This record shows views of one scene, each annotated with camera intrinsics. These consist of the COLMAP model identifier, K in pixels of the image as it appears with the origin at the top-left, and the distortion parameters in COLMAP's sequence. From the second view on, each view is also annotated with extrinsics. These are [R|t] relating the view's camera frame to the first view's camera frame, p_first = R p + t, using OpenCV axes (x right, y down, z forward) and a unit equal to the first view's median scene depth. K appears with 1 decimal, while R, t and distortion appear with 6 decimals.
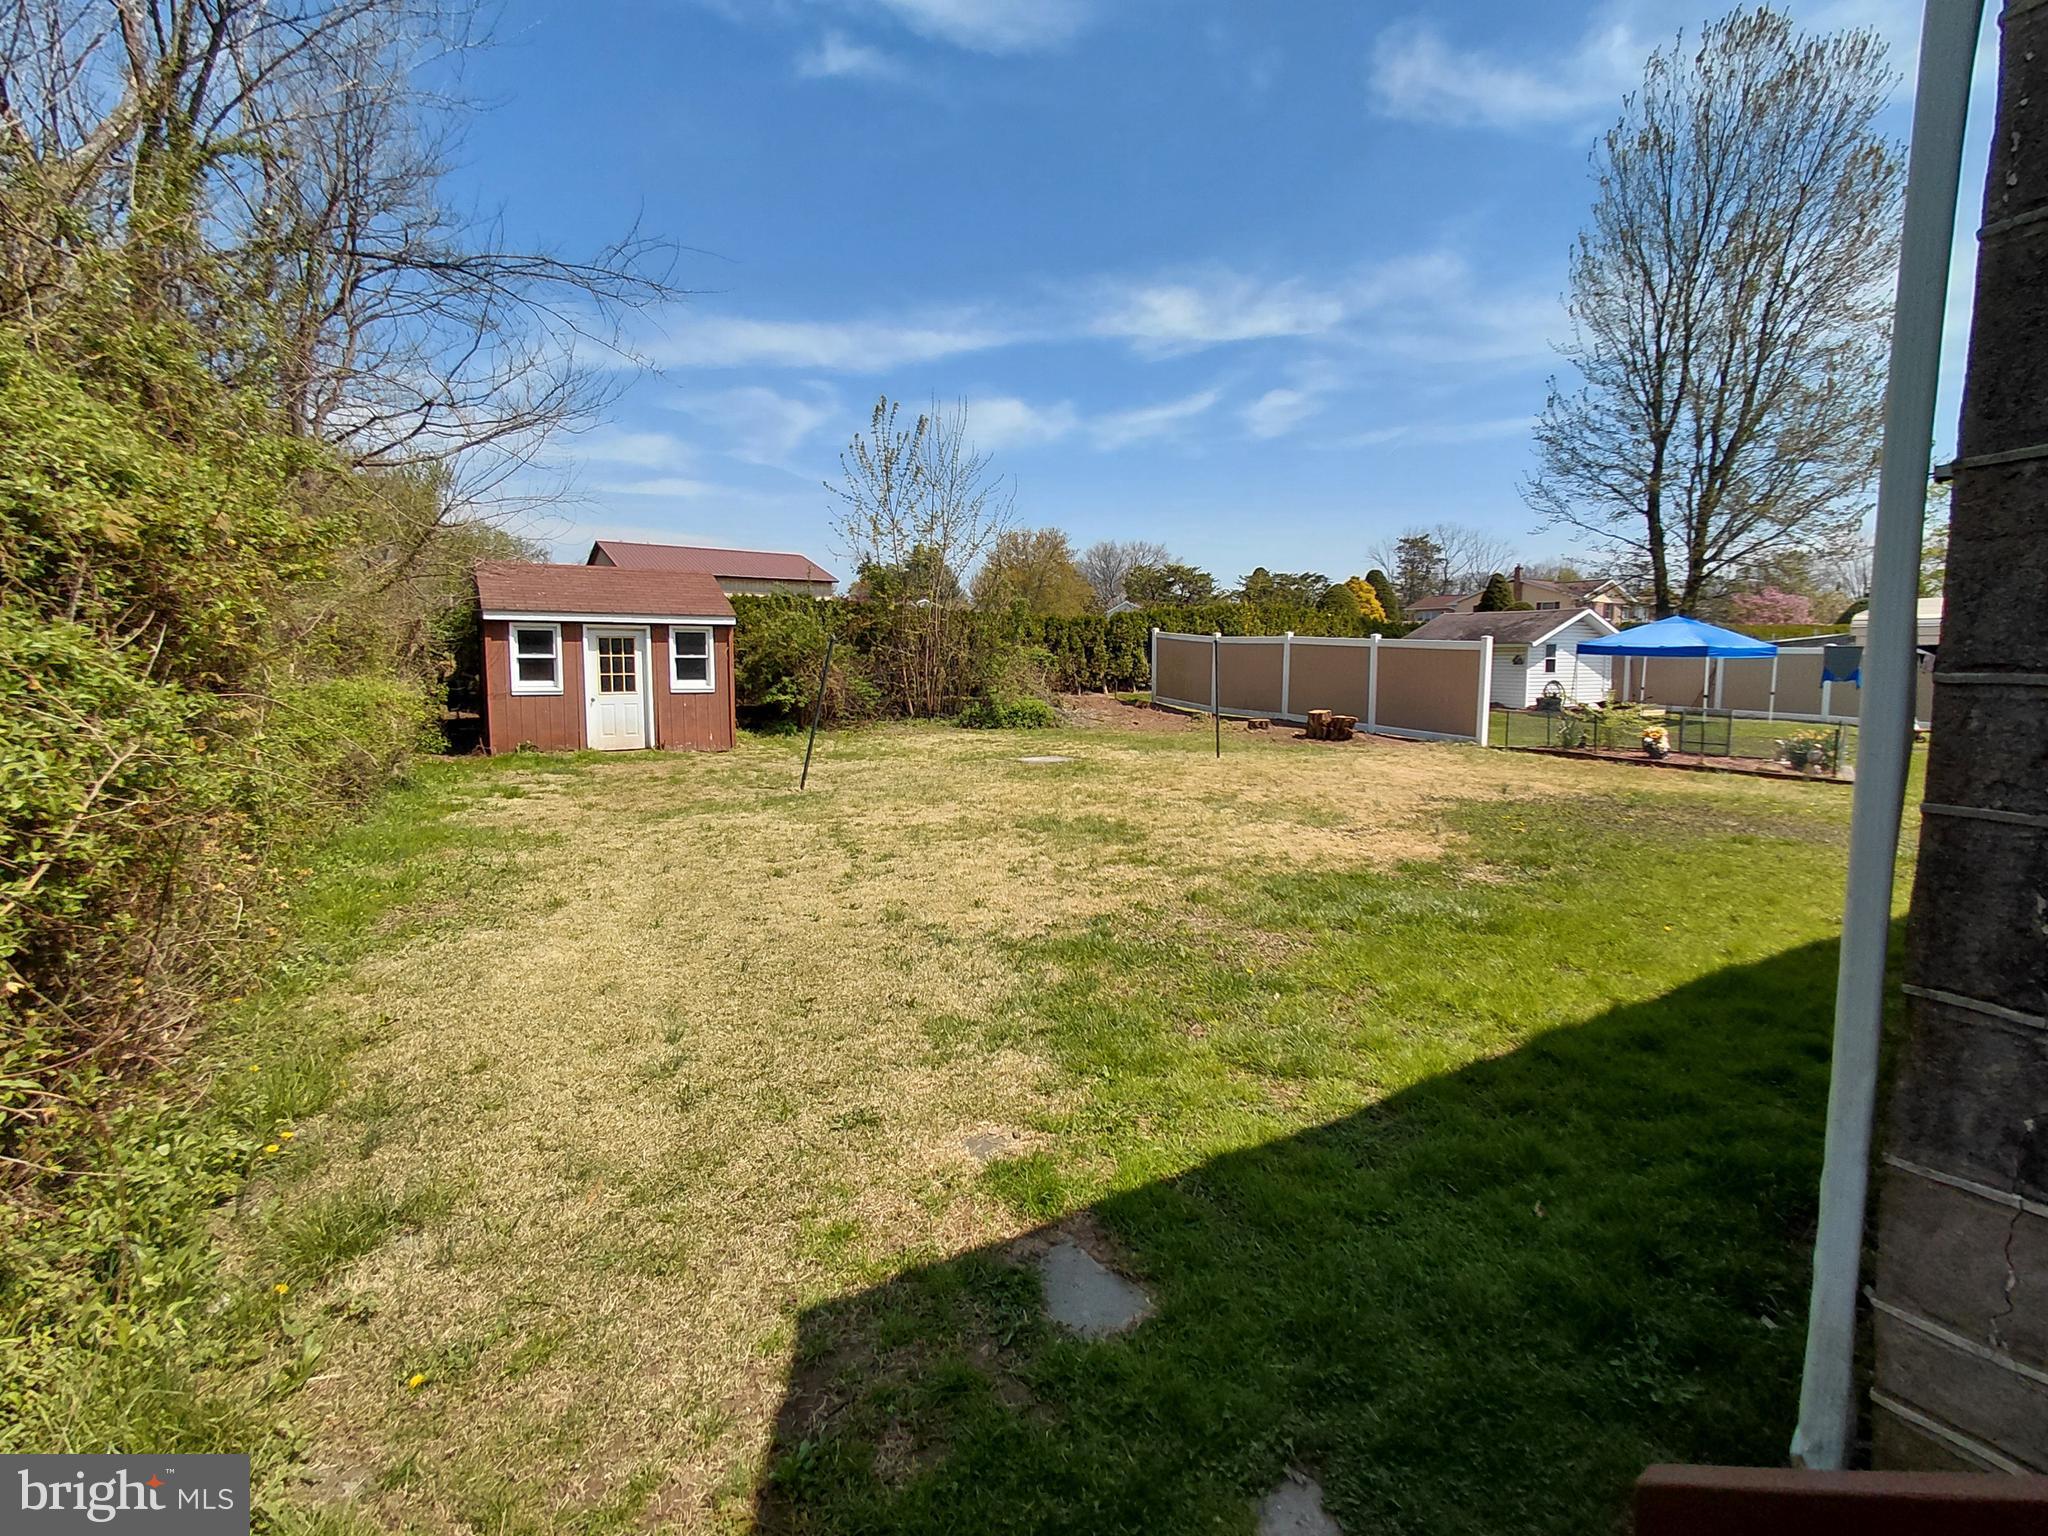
lens RADIAL K [[961.8, 0, 1017.2], [0, 961.8, 737.2], [0, 0, 1]] dist [-0.022981, 0.000313]
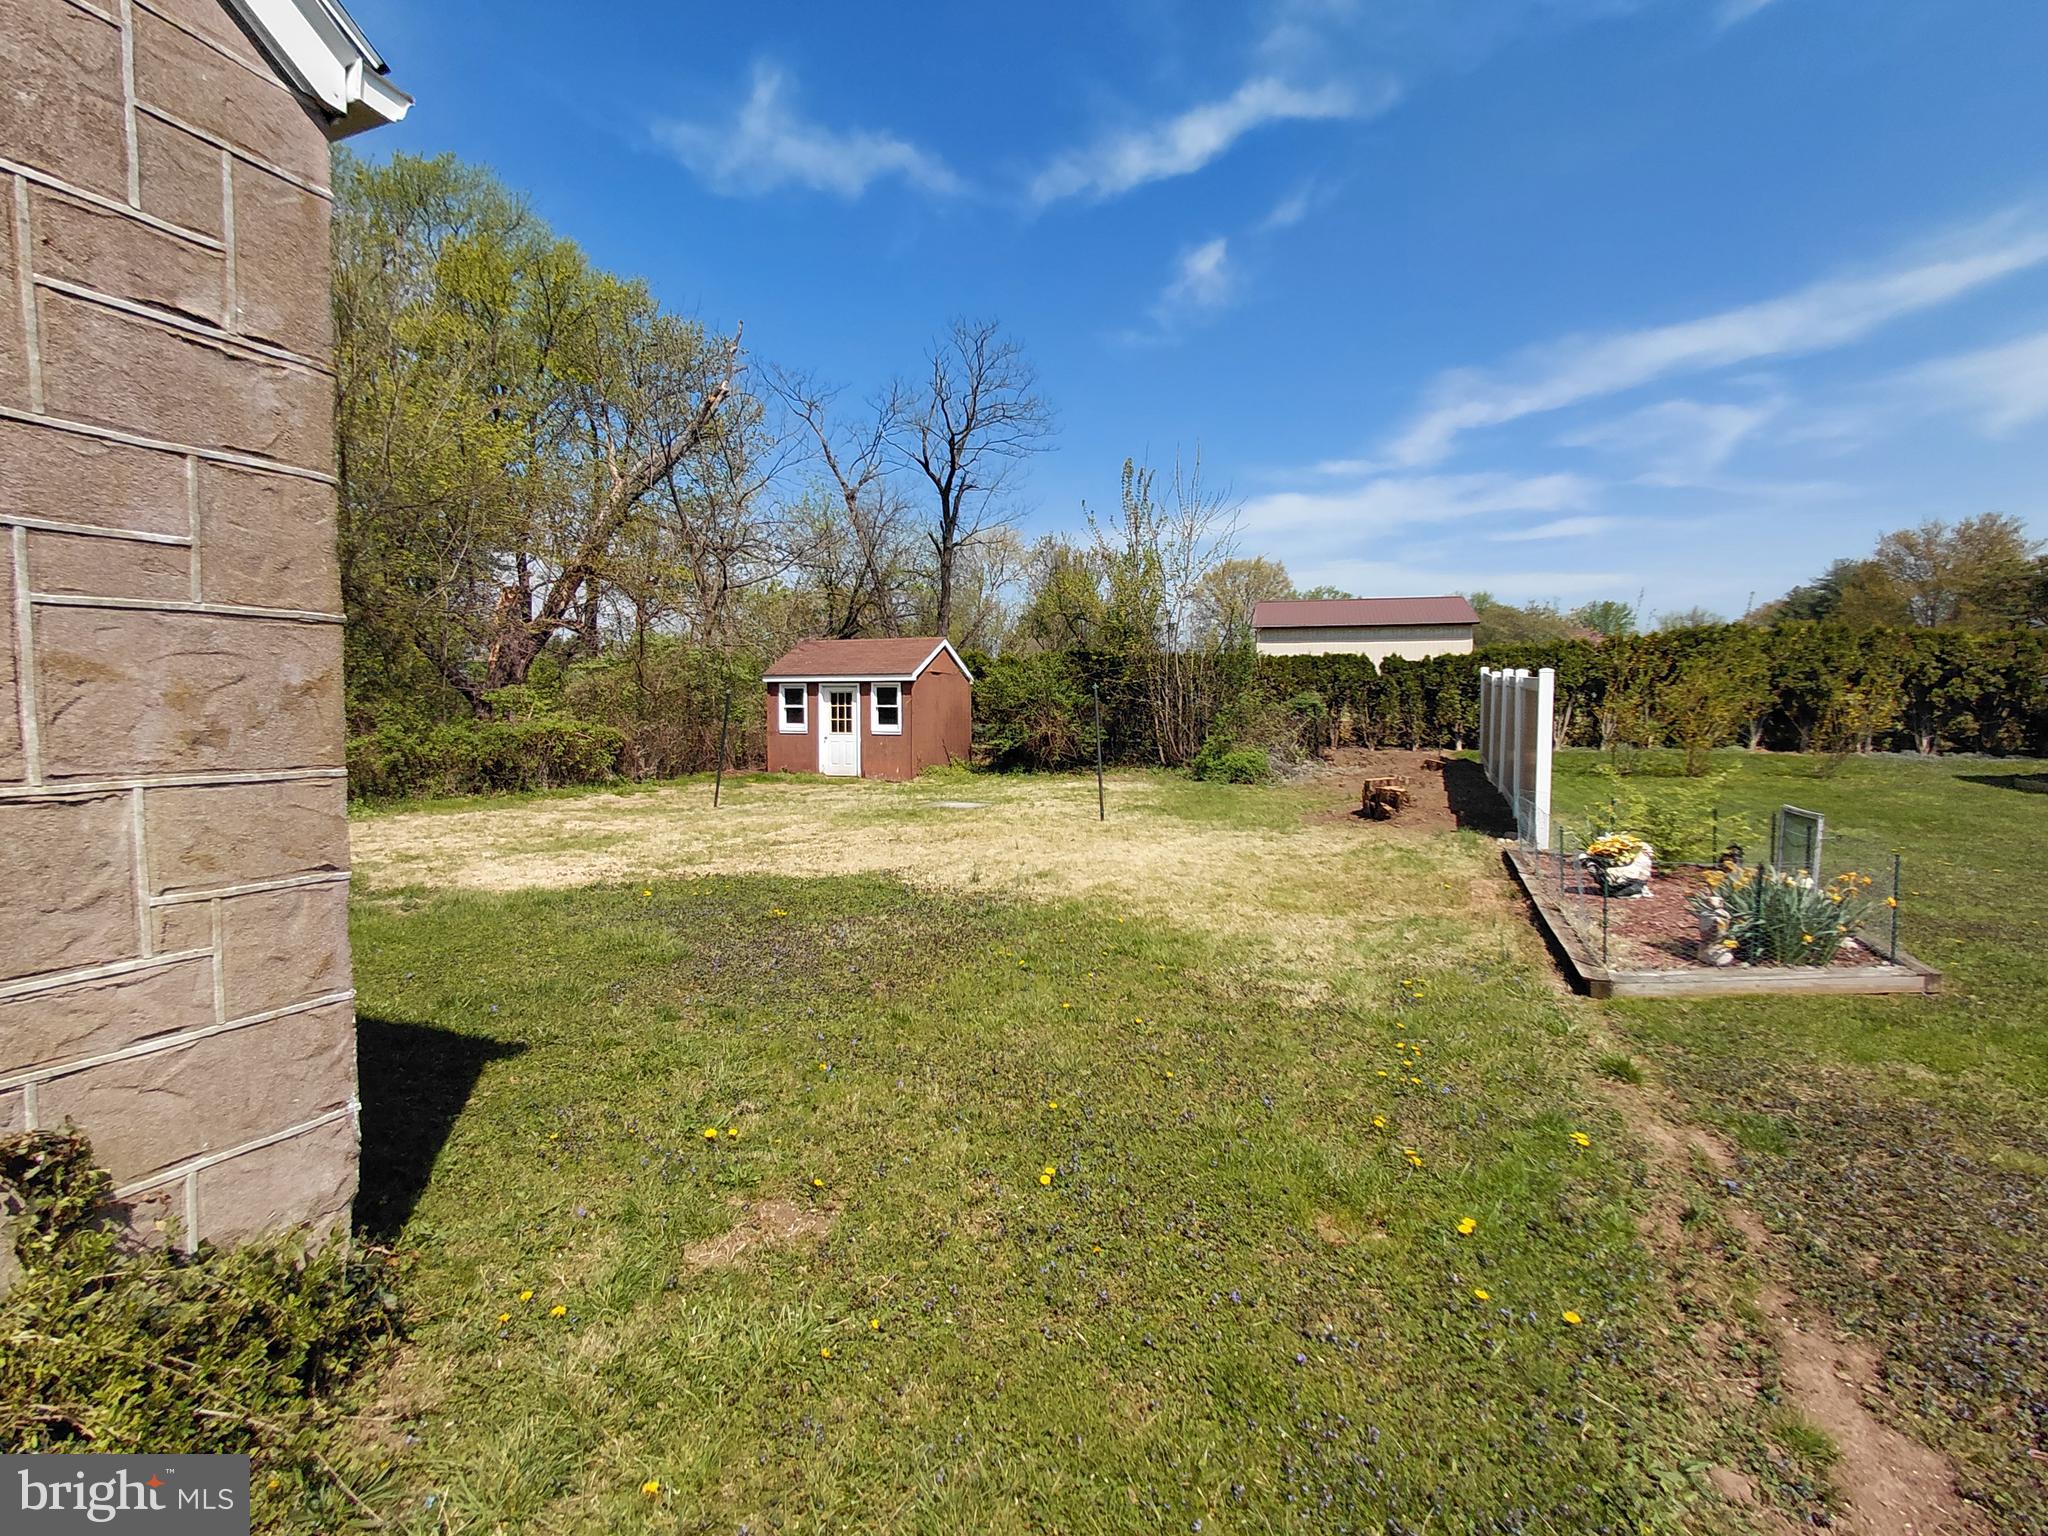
lens RADIAL K [[916.3, 0, 1024.0], [0, 916.3, 768.0], [0, 0, 1]] dist [-0.001287, 0.000286]
pose [[0.619617, 0.047443, -0.783469, 0.737300], [-0.060180, 0.998105, 0.012846, -0.028354], [0.782594, 0.039190, 0.621298, 0.384825]]
